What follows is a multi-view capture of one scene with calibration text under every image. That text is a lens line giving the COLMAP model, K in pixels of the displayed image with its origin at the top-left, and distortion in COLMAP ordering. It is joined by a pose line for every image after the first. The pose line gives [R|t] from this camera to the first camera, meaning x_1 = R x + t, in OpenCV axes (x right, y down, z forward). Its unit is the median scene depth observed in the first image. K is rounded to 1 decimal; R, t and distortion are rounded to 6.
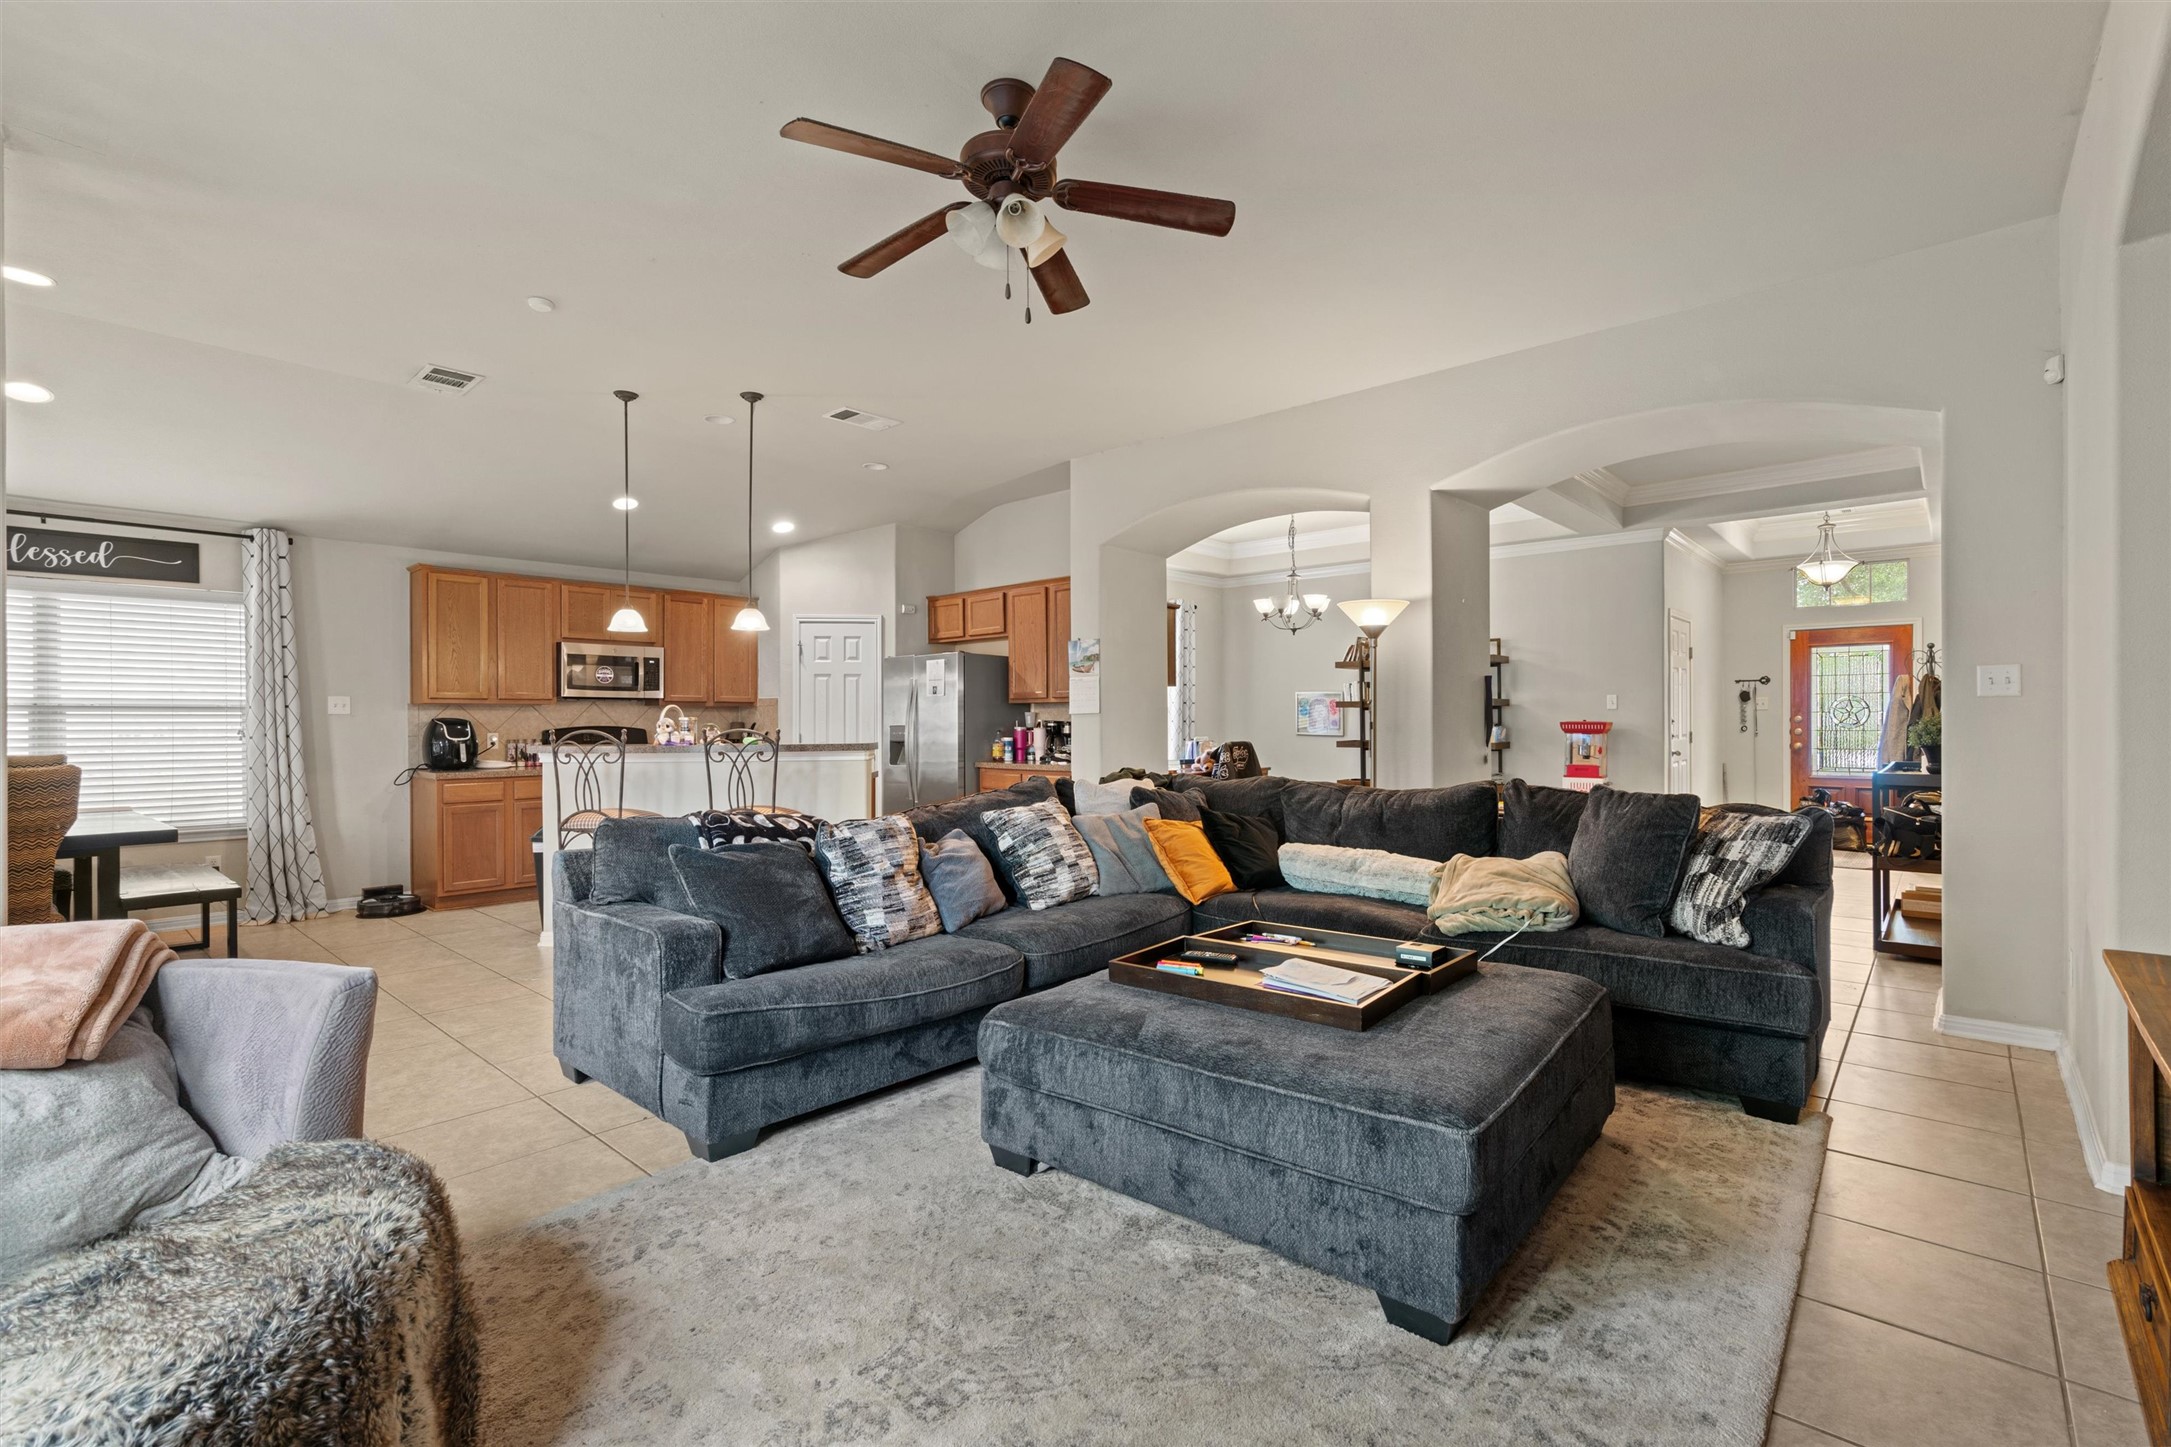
lens RADIAL K [[972.9, 0, 1078.4], [0, 972.9, 722.7], [0, 0, 1]] dist [-0.010818, 0.004062]
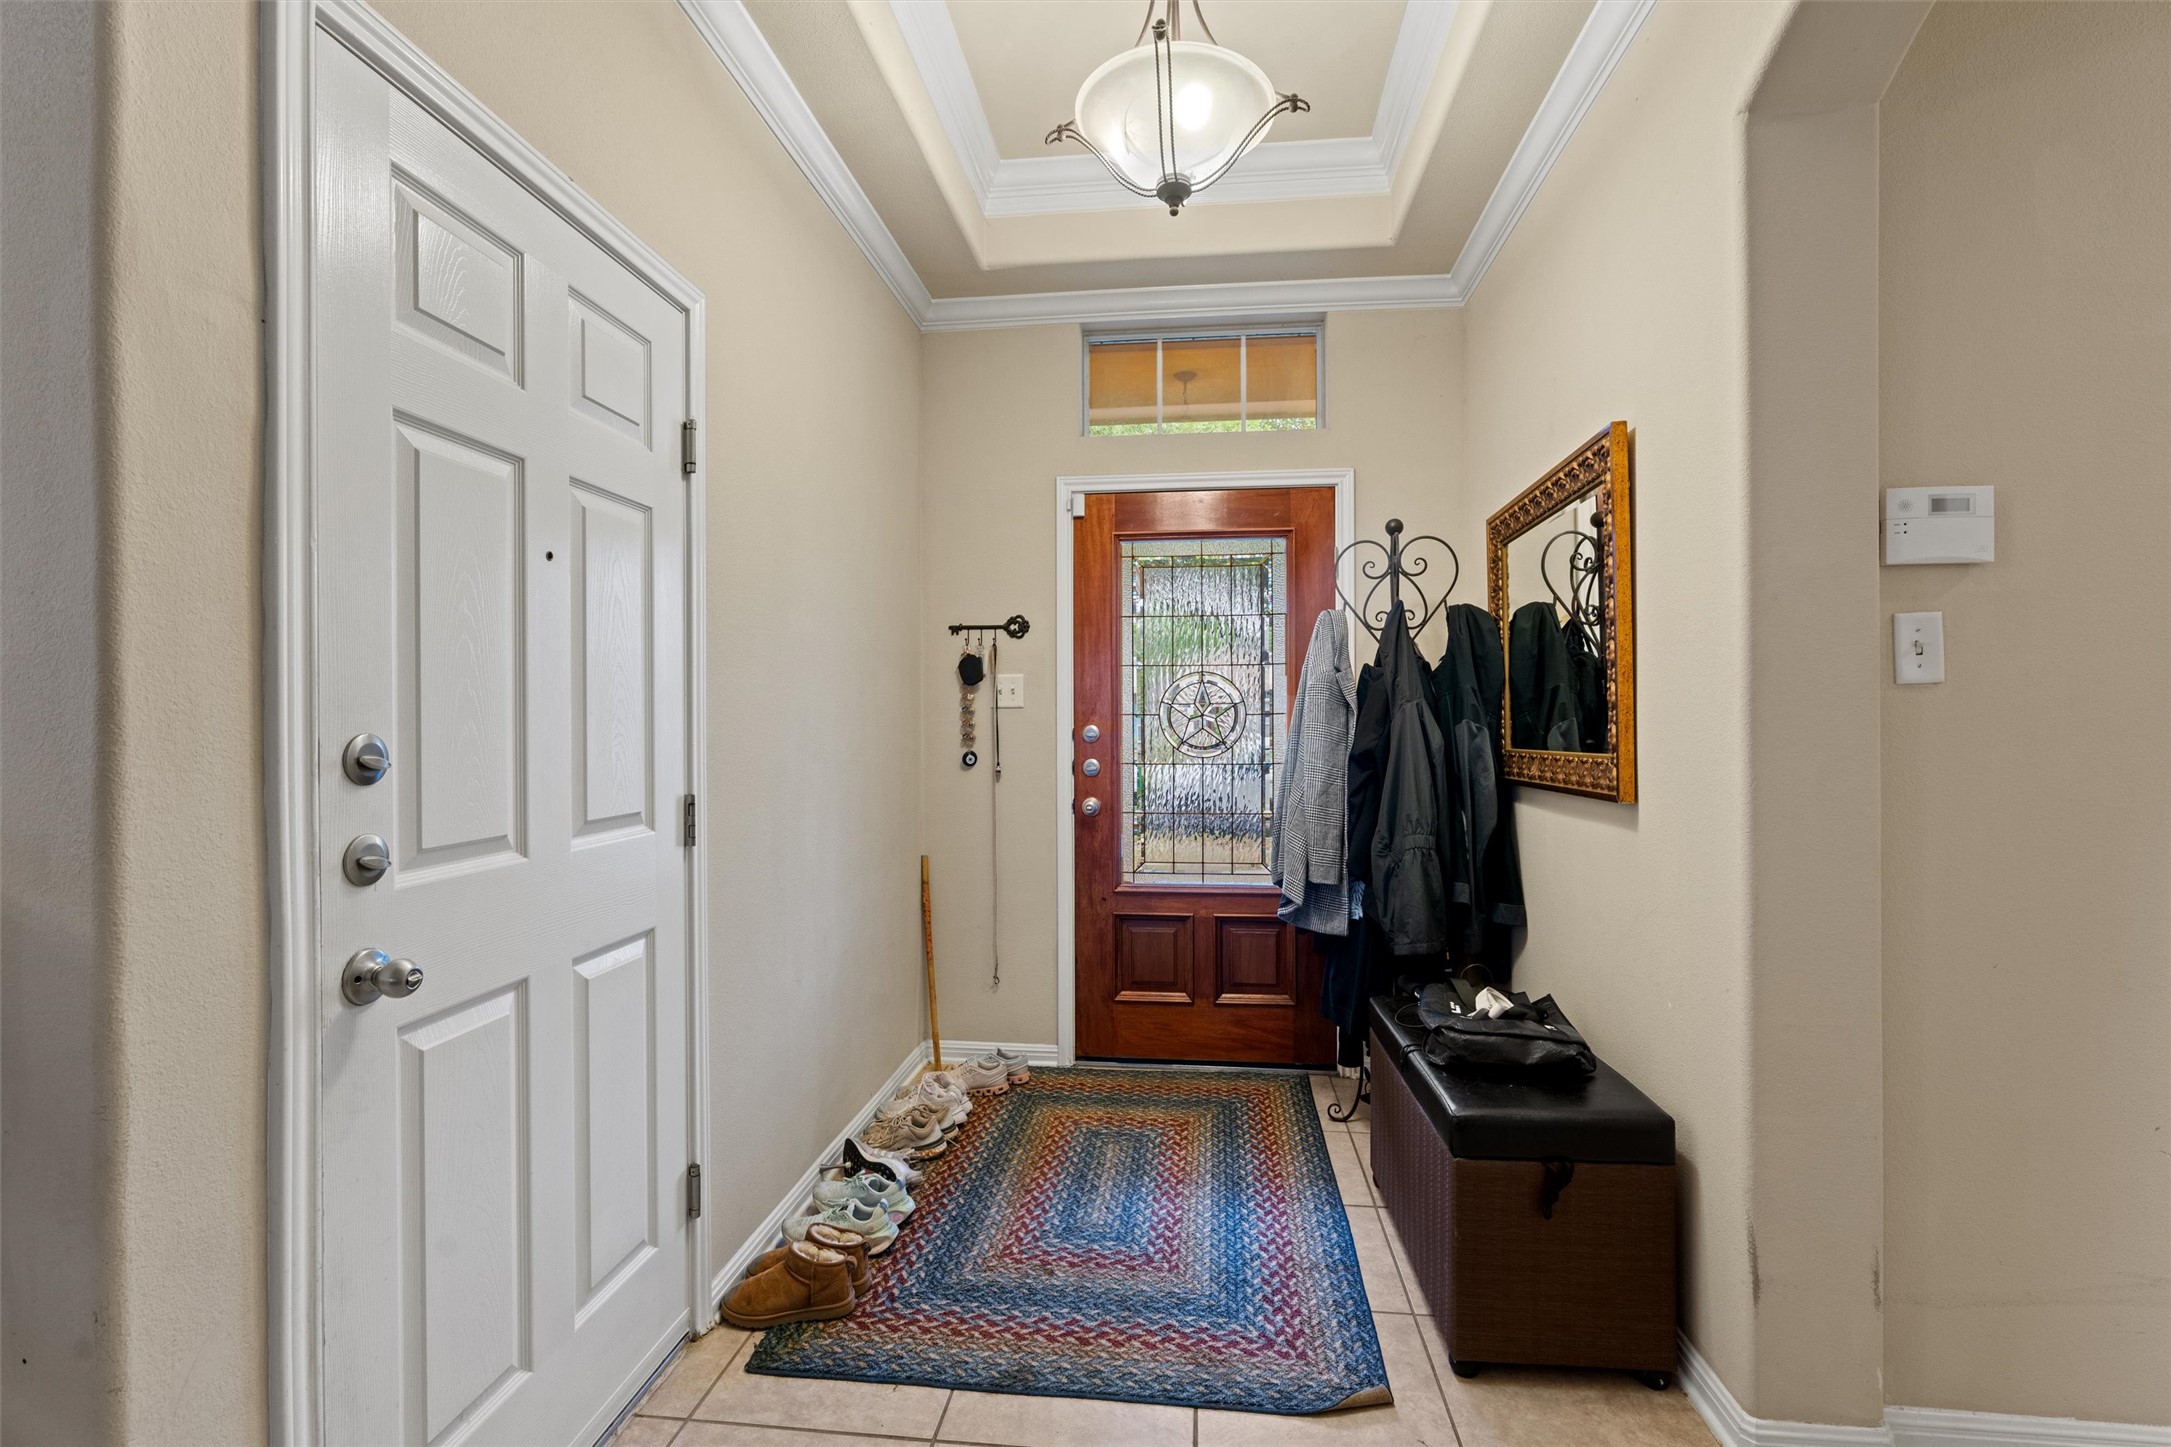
lens RADIAL K [[972.9, 0, 1073.1], [0, 972.9, 714.3], [0, 0, 1]] dist [-0.010818, 0.004062]
pose [[0.813895, 0.007060, 0.580970, 0.737351], [0.000741, 0.999913, -0.013189, -0.008883], [-0.581012, 0.011165, 0.813818, 0.991586]]
